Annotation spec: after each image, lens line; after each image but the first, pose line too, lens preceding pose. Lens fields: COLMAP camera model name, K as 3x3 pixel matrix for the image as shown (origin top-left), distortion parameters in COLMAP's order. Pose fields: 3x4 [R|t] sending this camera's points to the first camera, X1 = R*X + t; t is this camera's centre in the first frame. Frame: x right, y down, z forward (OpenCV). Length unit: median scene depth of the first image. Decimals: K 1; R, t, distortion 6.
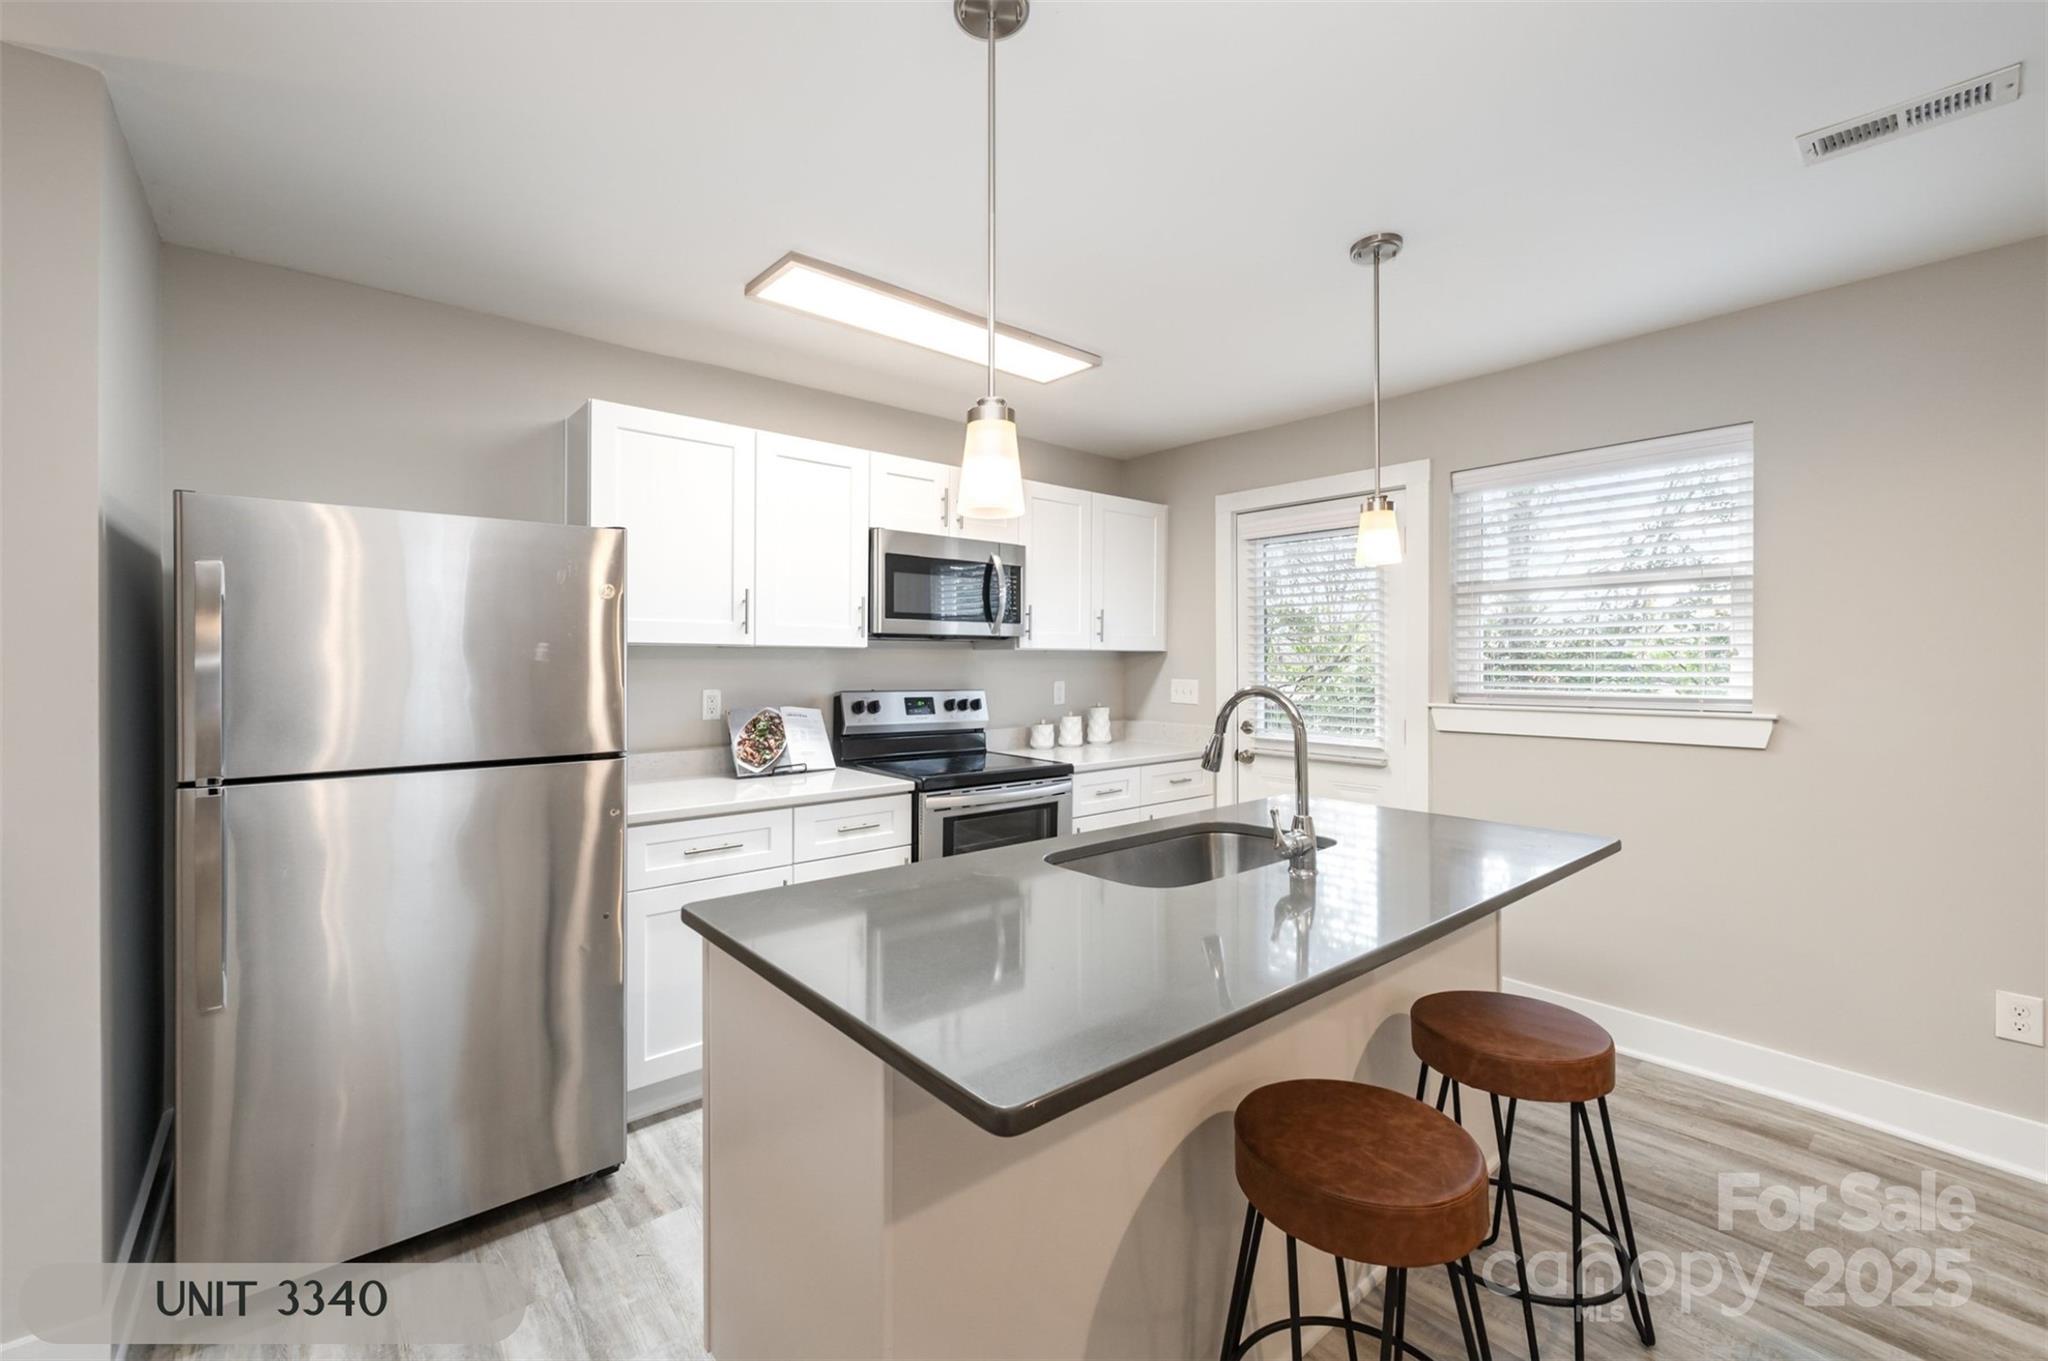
lens RADIAL K [[823.9, 0, 955.4], [0, 823.9, 665.1], [0, 0, 1]] dist [0.002170, 0.000164]
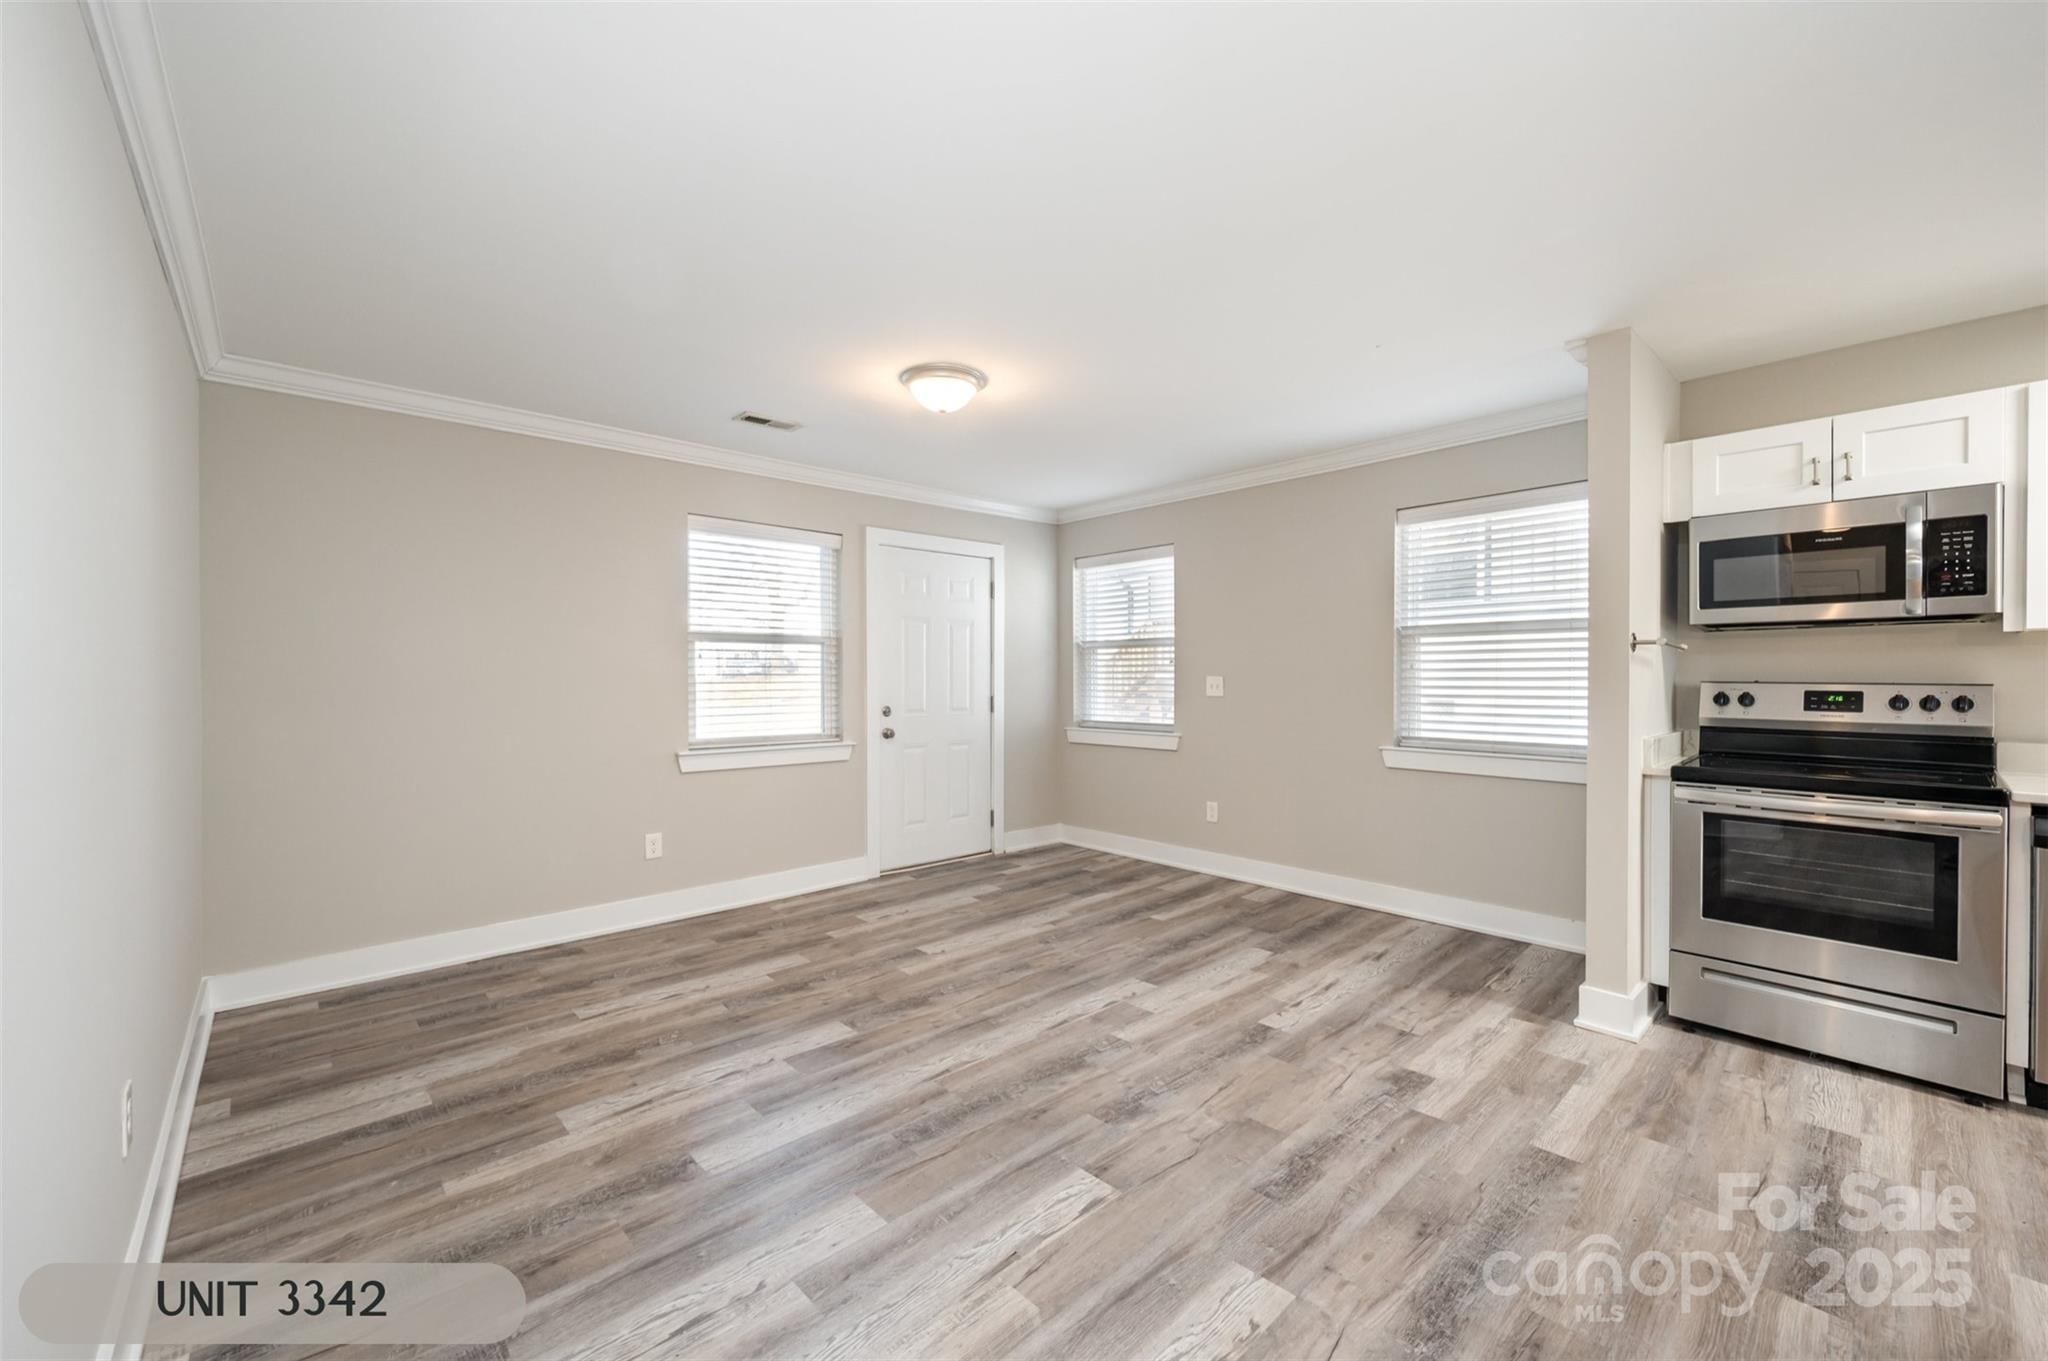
lens RADIAL K [[807.1, 0, 1027.5], [0, 807.1, 679.4], [0, 0, 1]] dist [-0.001739, -0.000075]
pose [[0.079550, 0.006254, -0.996811, 0.787794], [0.006131, 0.999958, 0.006763, 0.017157], [0.996812, -0.006650, 0.079509, 0.100555]]
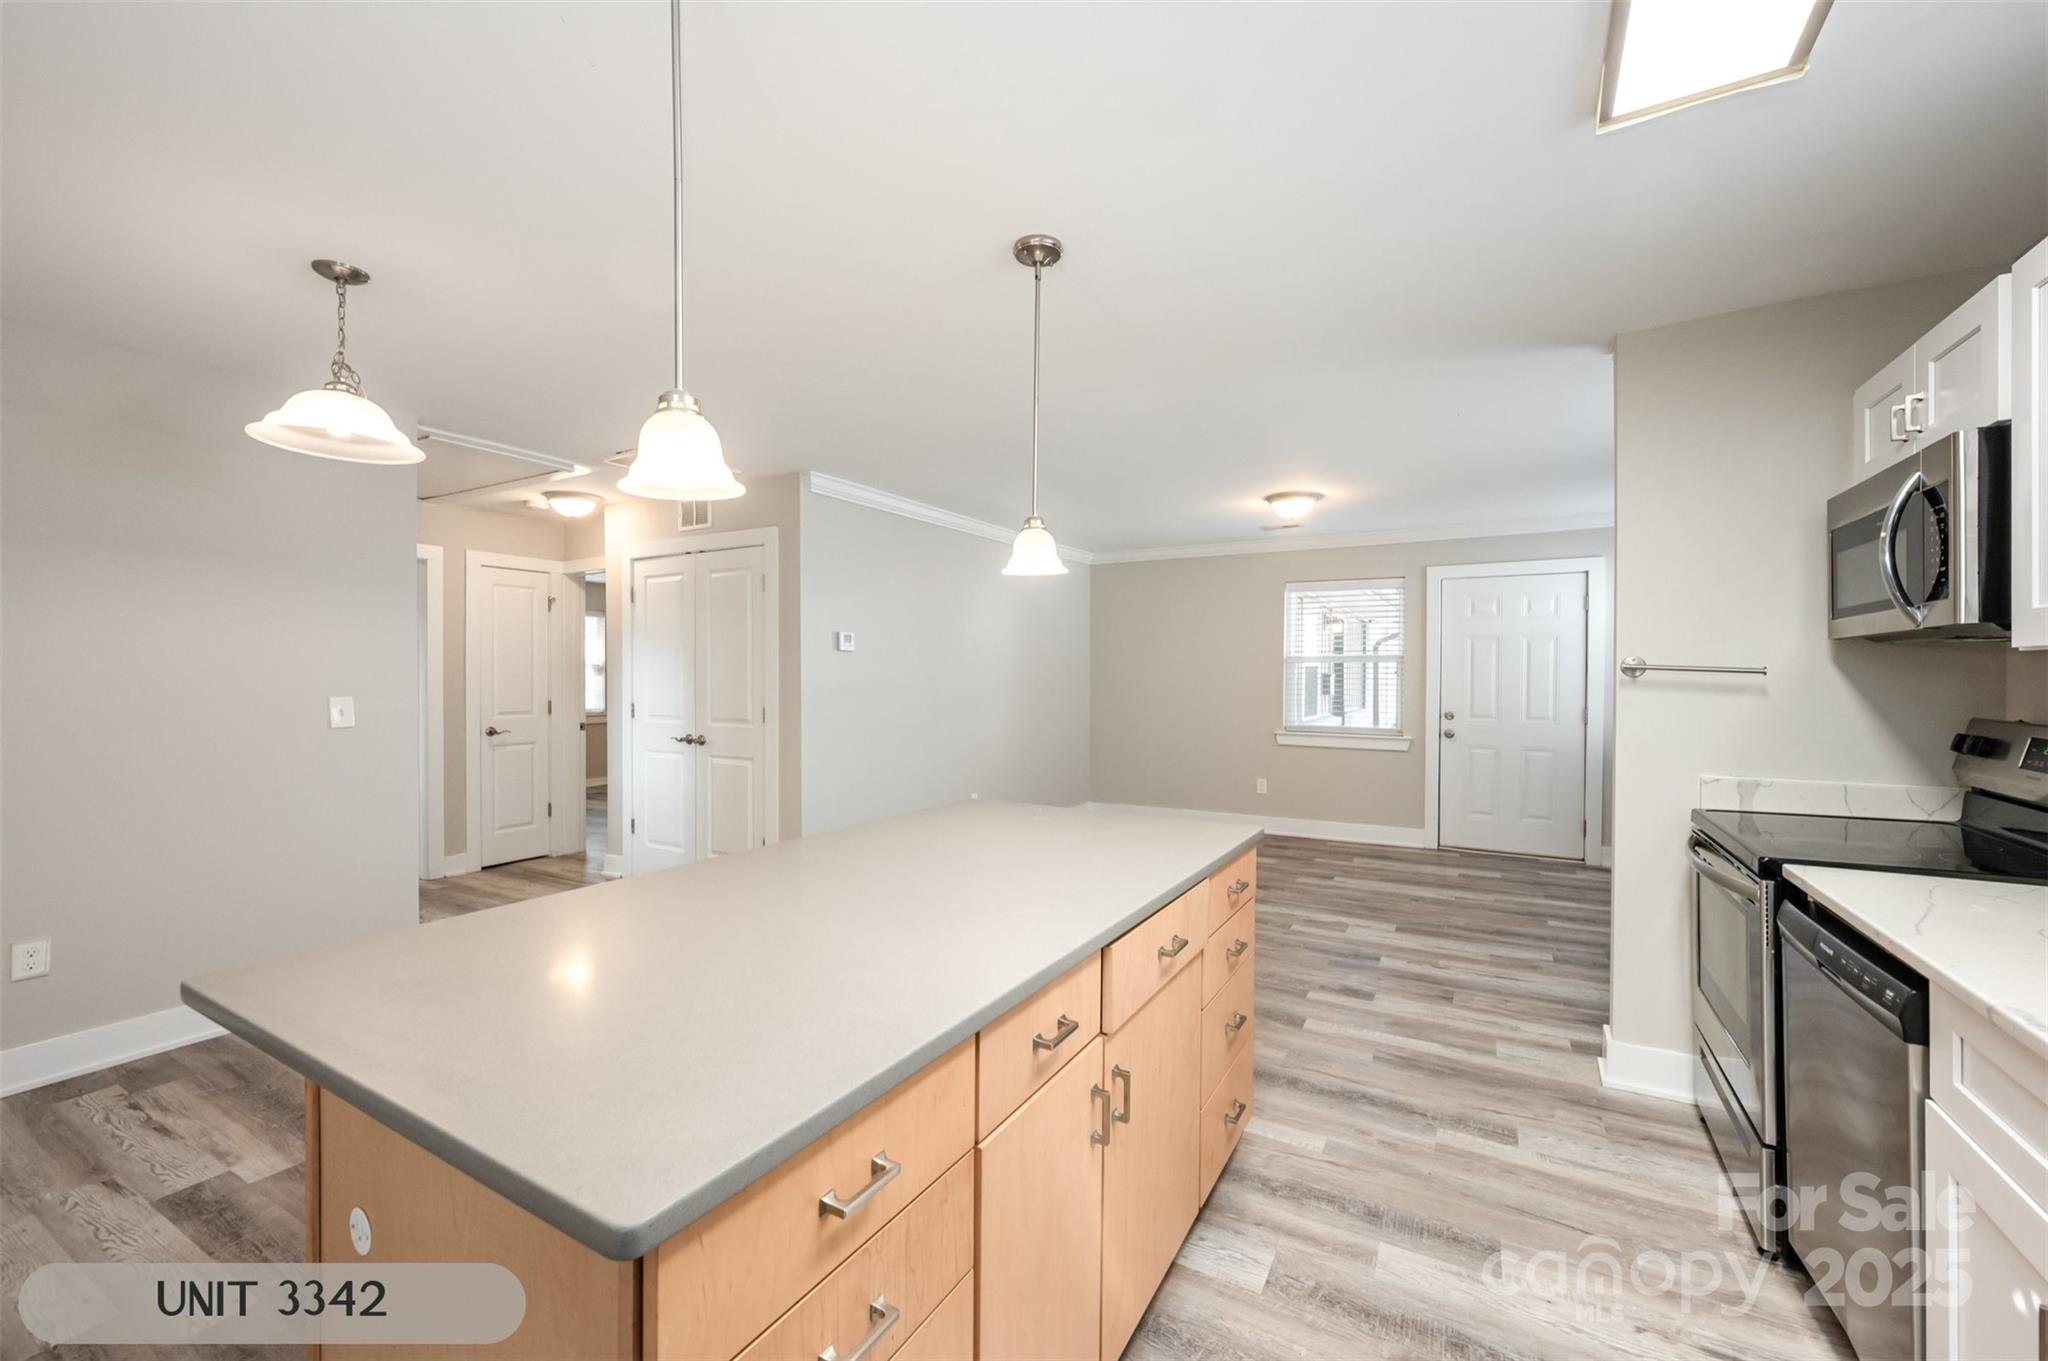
lens RADIAL K [[807.1, 0, 1027.5], [0, 807.1, 679.4], [0, 0, 1]] dist [-0.001739, -0.000075]
pose [[-0.929162, 0.001576, -0.369669, 0.831535], [0.001533, 0.999999, 0.000410, -0.000152], [0.369669, -0.000186, -0.929163, 1.345578]]
